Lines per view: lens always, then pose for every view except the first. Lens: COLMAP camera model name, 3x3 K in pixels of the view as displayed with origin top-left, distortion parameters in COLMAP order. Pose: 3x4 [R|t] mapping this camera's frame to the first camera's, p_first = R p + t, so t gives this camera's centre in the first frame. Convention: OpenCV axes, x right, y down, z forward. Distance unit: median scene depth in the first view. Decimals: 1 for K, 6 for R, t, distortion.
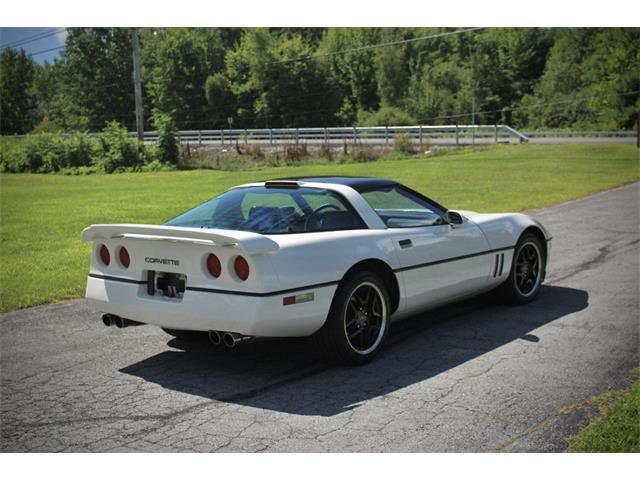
lens RADIAL K [[899.3, 0, 320.3], [0, 899.3, 245.8], [0, 0, 1]] dist [-0.086626, 0.000000]
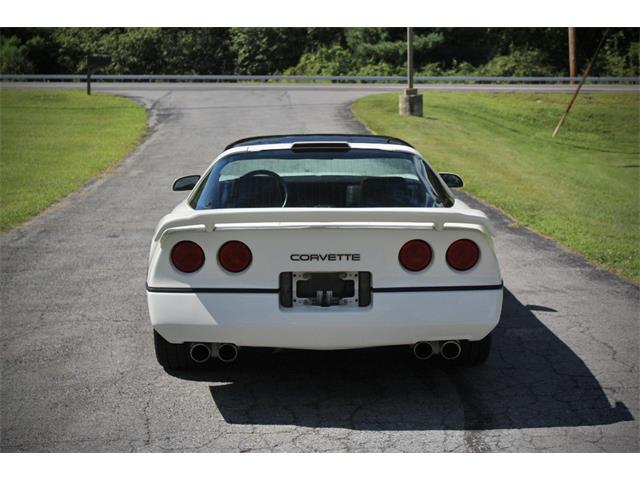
lens RADIAL K [[1052.8, 0, 320.7], [0, 1052.8, 241.1], [0, 0, 1]] dist [0.005654, 0.000000]
pose [[0.779111, -0.076344, 0.622220, -0.683935], [0.058390, 0.997079, 0.049225, -0.036103], [-0.624161, -0.002020, 0.781293, 0.338094]]
